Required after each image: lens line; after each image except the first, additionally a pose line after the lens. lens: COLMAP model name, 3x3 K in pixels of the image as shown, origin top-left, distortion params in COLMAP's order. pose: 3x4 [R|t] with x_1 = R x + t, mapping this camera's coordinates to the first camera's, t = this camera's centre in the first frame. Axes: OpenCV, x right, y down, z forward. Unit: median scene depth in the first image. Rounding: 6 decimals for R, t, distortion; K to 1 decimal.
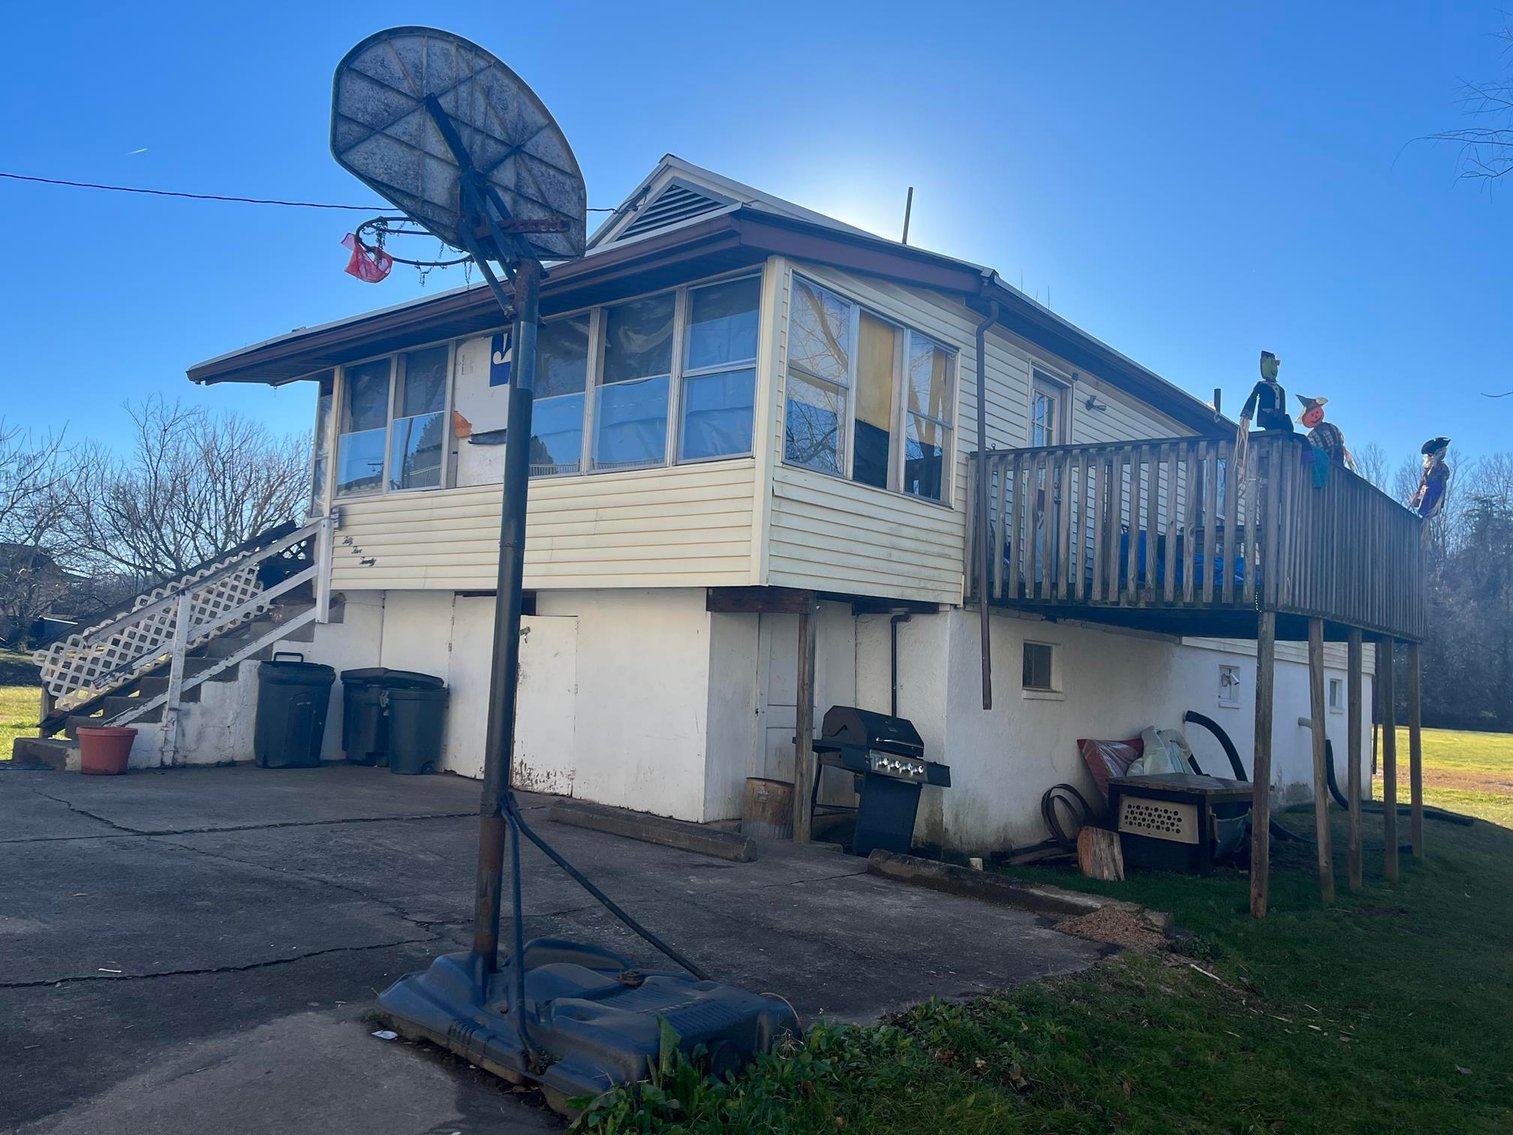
lens RADIAL K [[1138.7, 0, 756.4], [0, 1138.7, 576.7], [0, 0, 1]] dist [0.063252, -0.078834]
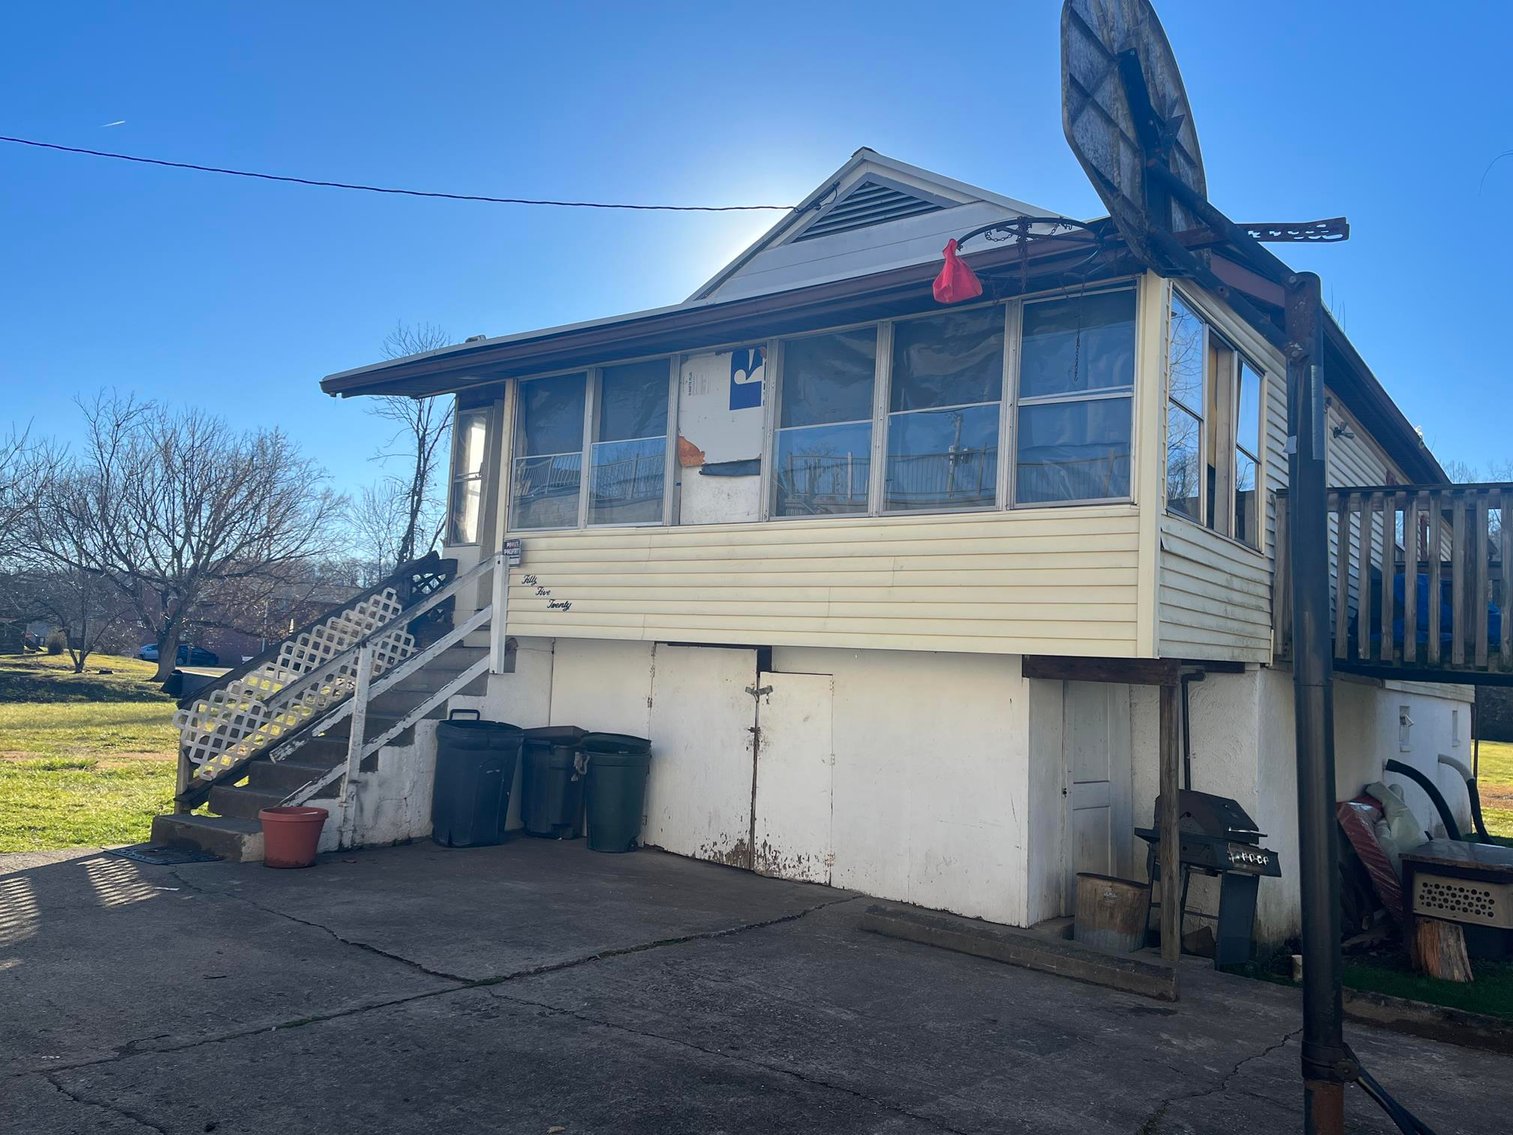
lens RADIAL K [[1138.7, 0, 744.4], [0, 1138.7, 564.1], [0, 0, 1]] dist [0.063252, -0.078834]
pose [[0.998560, 0.005876, 0.053327, -0.261368], [-0.005416, 0.999947, -0.008767, -0.040253], [-0.053376, 0.008465, 0.998539, 0.132686]]
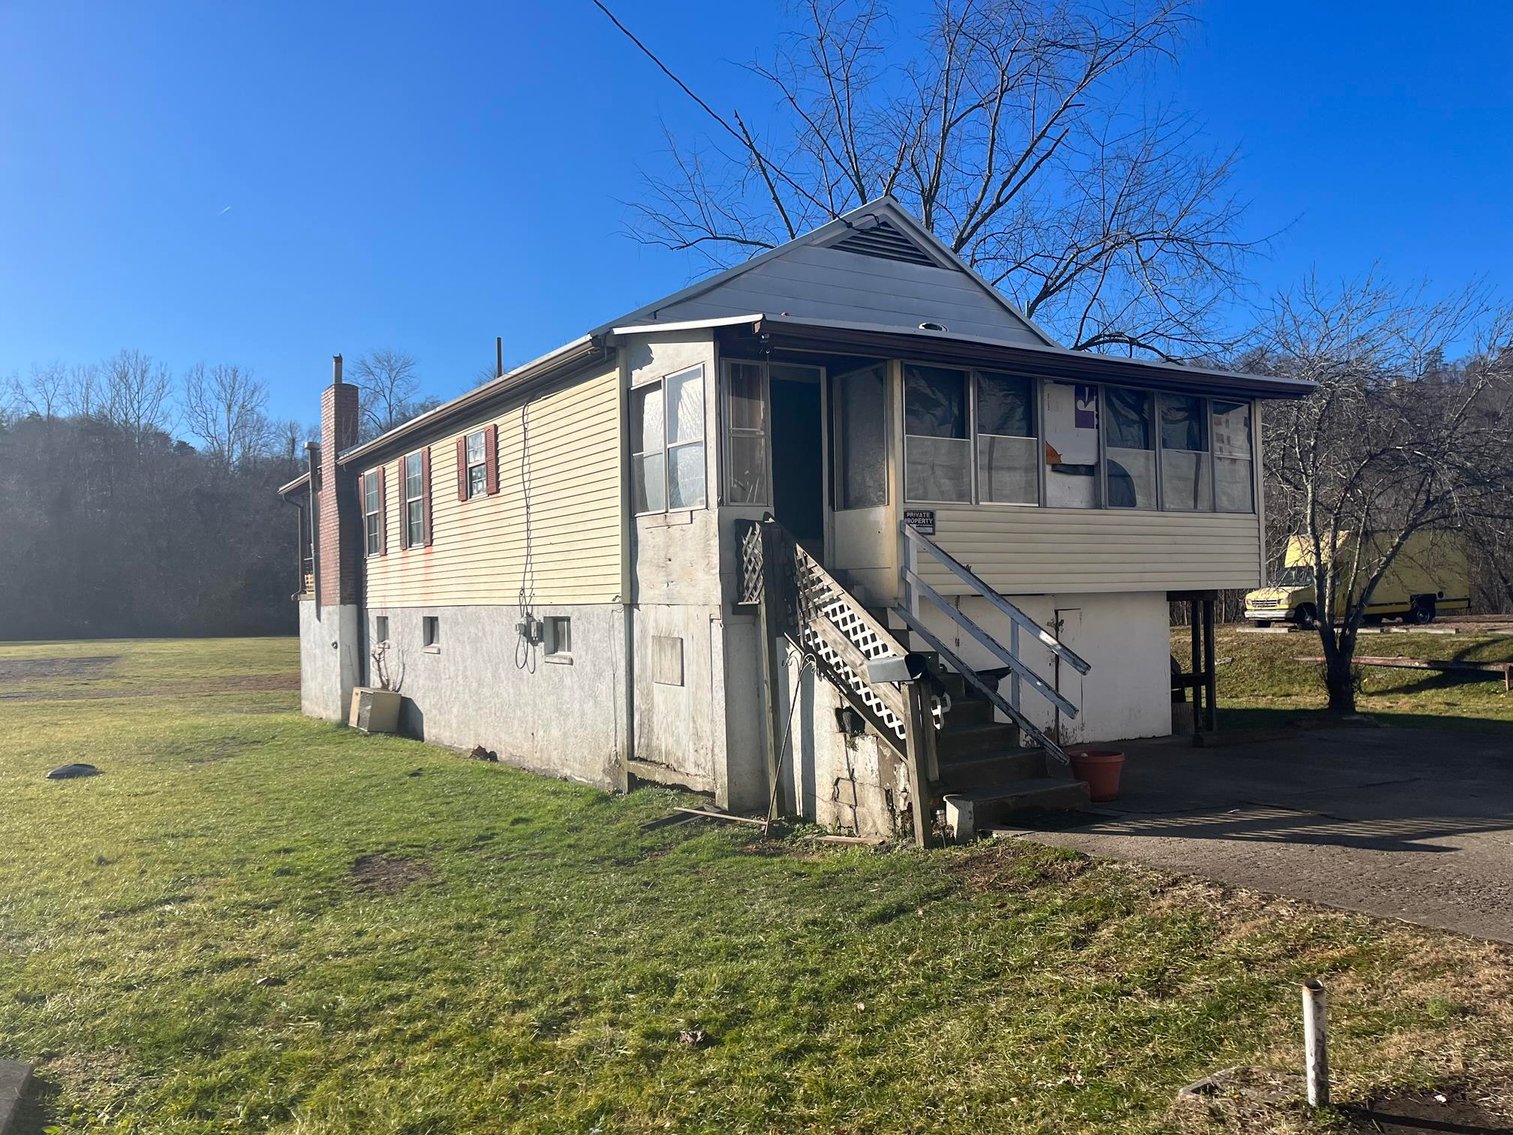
lens RADIAL K [[1138.7, 0, 761.0], [0, 1138.7, 577.9], [0, 0, 1]] dist [0.063252, -0.078834]
pose [[0.302952, -0.044183, 0.951981, -1.473324], [-0.040364, 0.997433, 0.059138, -0.062264], [-0.952151, -0.056342, 0.300391, 0.920801]]
